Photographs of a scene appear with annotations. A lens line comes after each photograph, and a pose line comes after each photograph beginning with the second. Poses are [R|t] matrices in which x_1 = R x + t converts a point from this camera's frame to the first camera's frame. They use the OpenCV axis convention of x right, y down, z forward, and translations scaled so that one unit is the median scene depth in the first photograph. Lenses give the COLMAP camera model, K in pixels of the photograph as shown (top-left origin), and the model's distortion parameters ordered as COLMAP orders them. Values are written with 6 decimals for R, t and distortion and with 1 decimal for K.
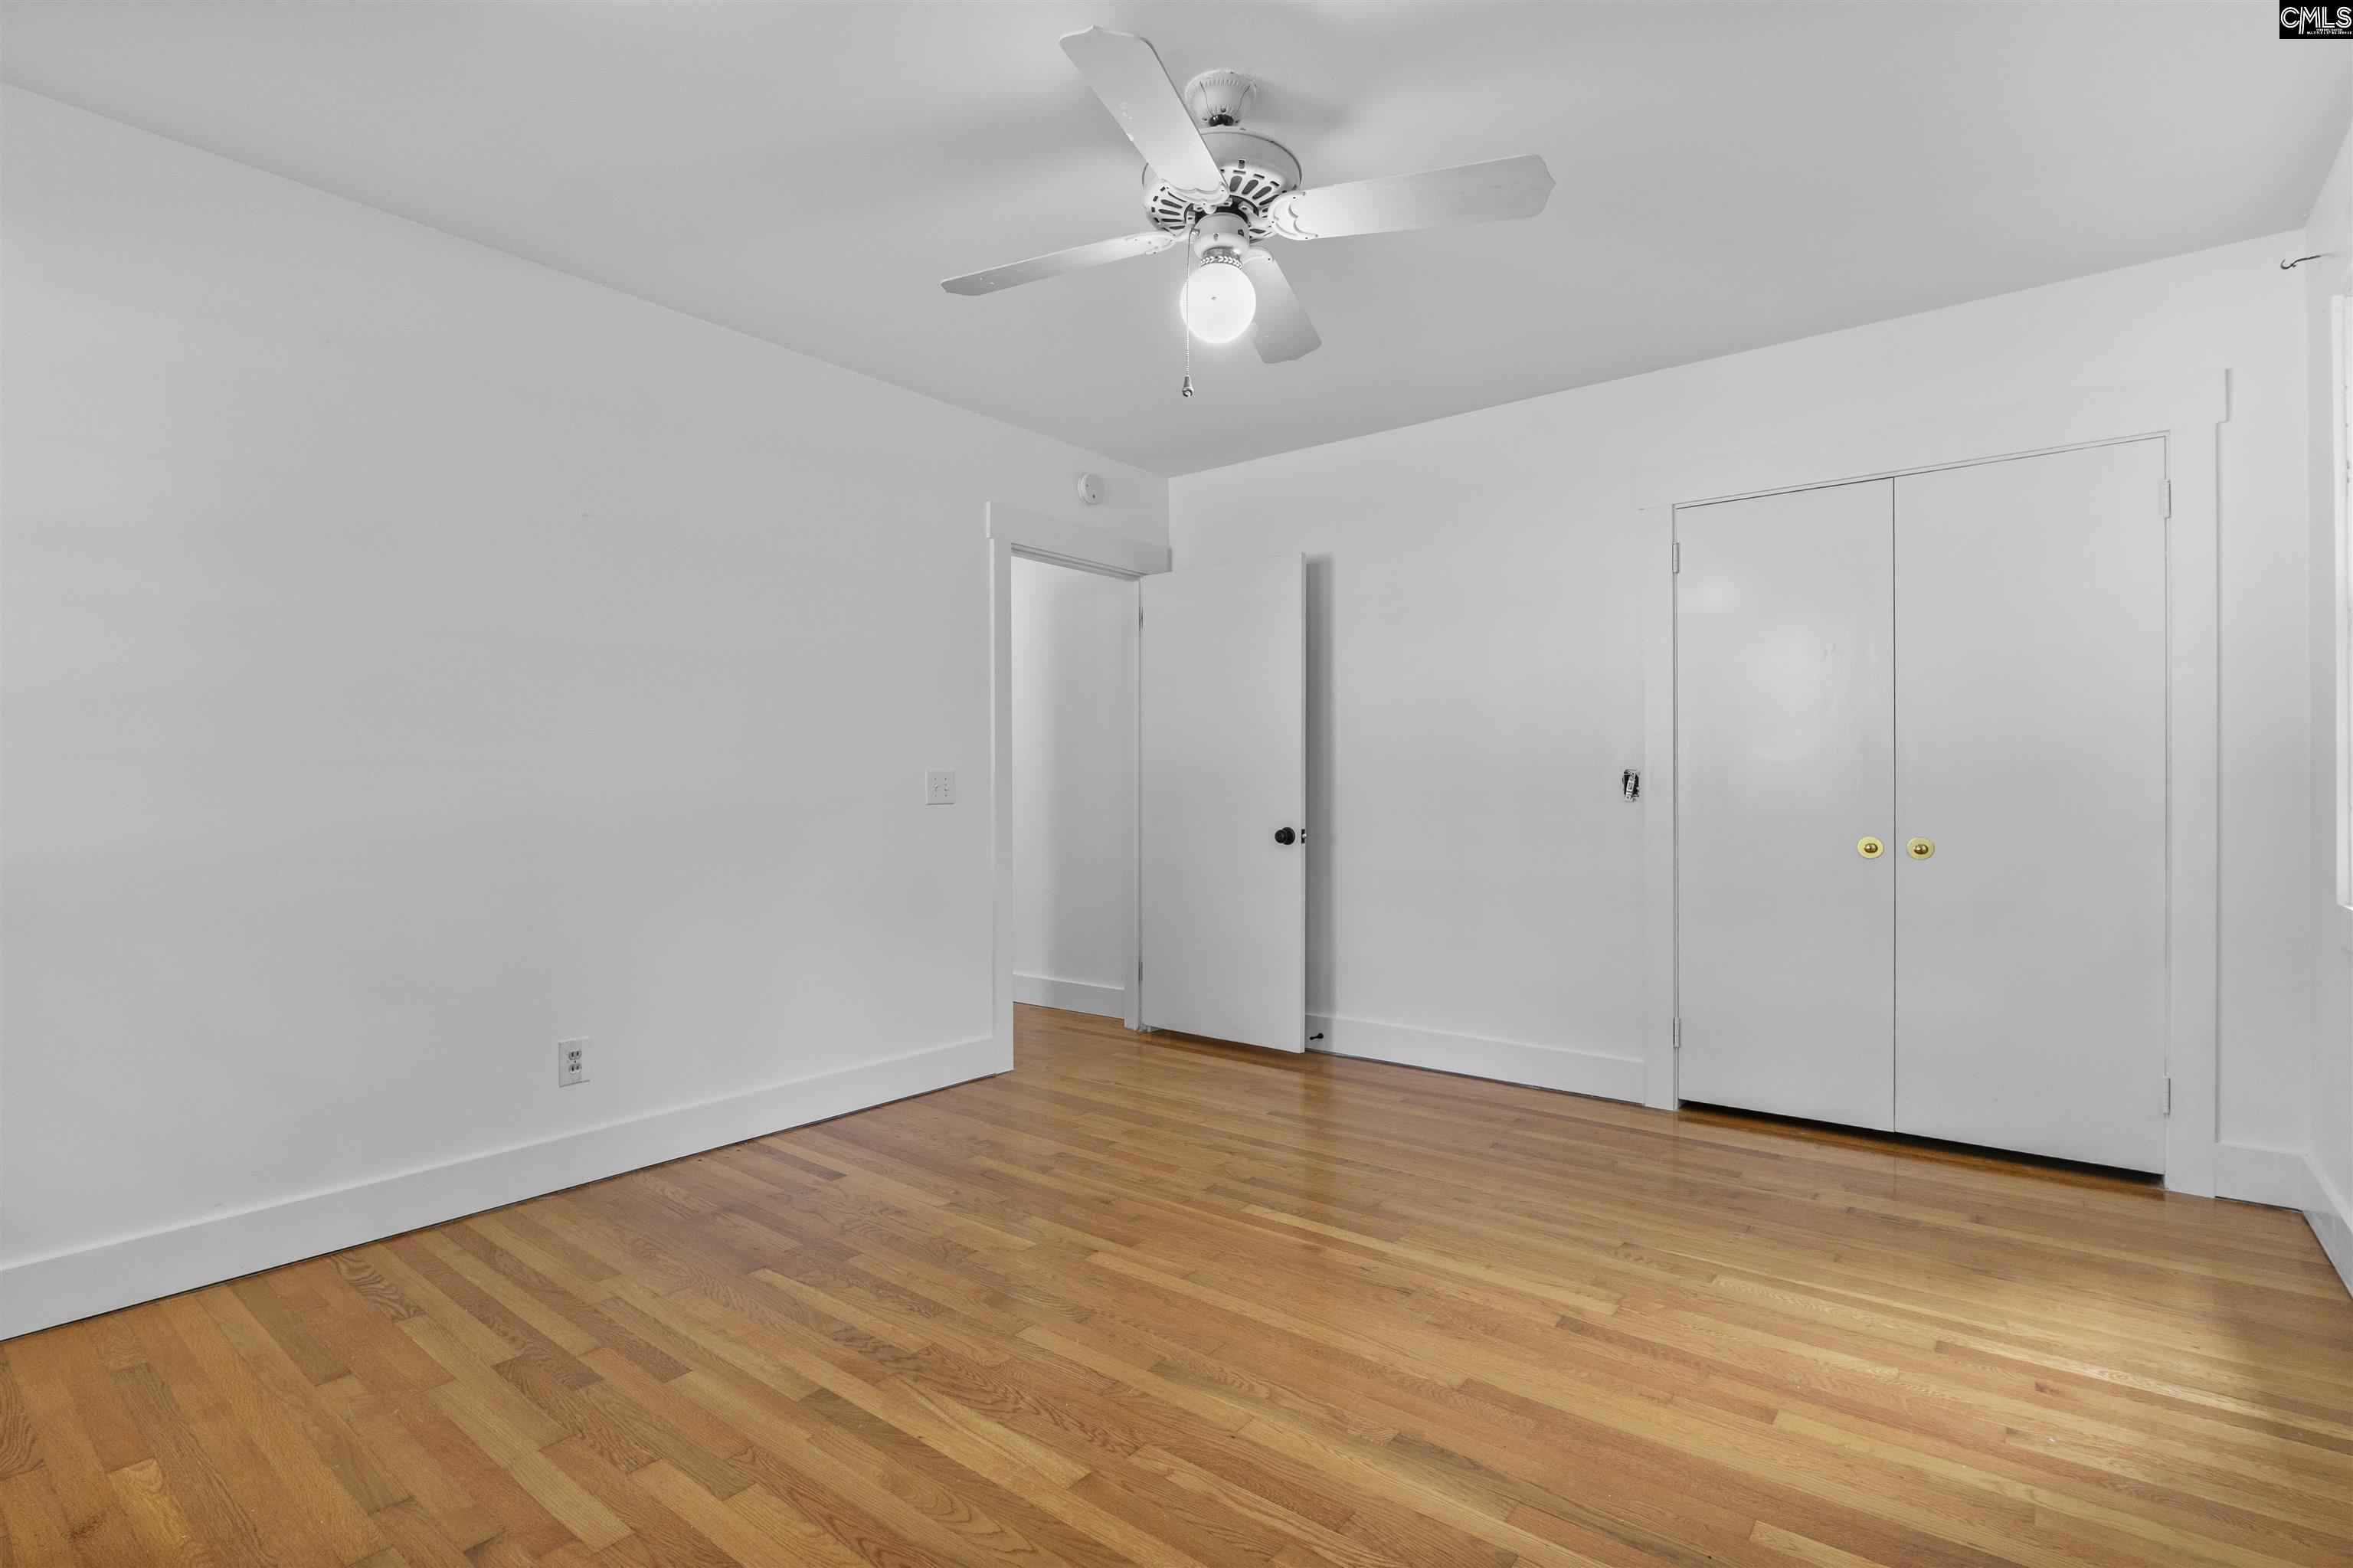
lens RADIAL K [[1082.4, 0, 1179.1], [0, 1082.4, 781.0], [0, 0, 1]] dist [-0.001096, -0.000114]
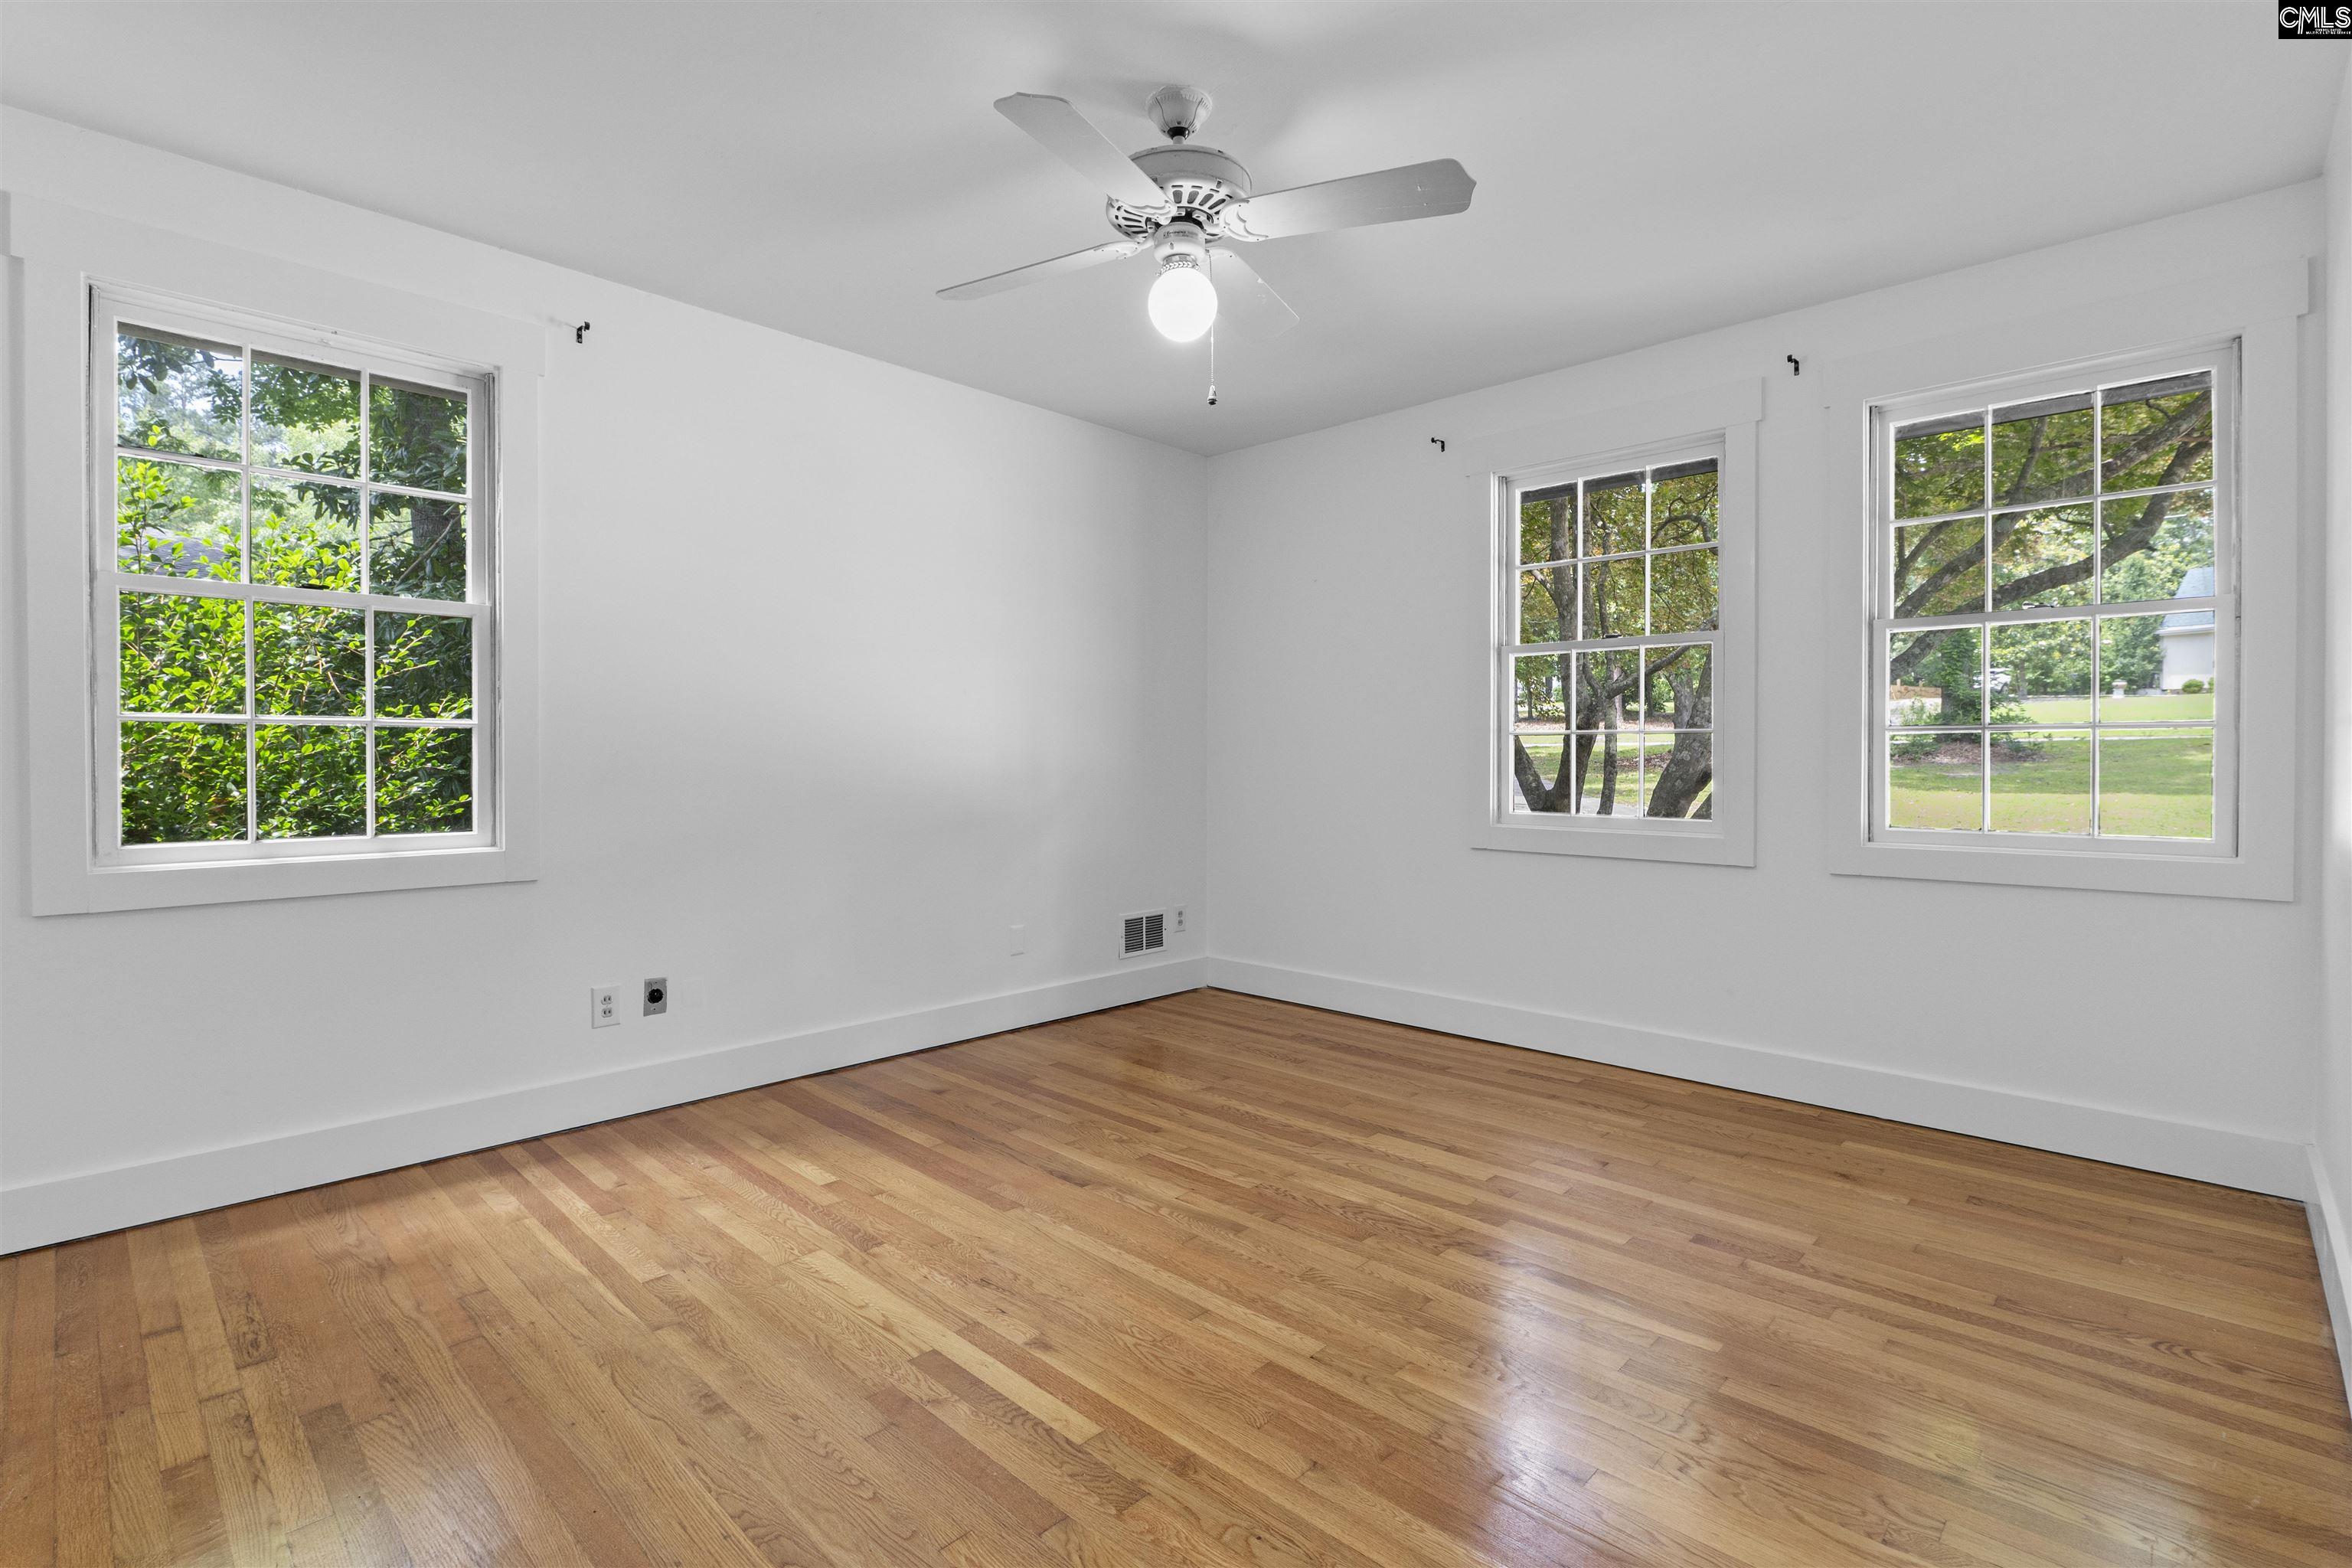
lens RADIAL K [[1081.9, 0, 1175.1], [0, 1081.9, 770.8], [0, 0, 1]] dist [-0.001096, -0.000114]
pose [[-0.994775, 0.001698, 0.102081, -0.070695], [0.002975, 0.999919, 0.012358, -0.000823], [-0.102052, 0.012597, -0.994699, 2.194542]]
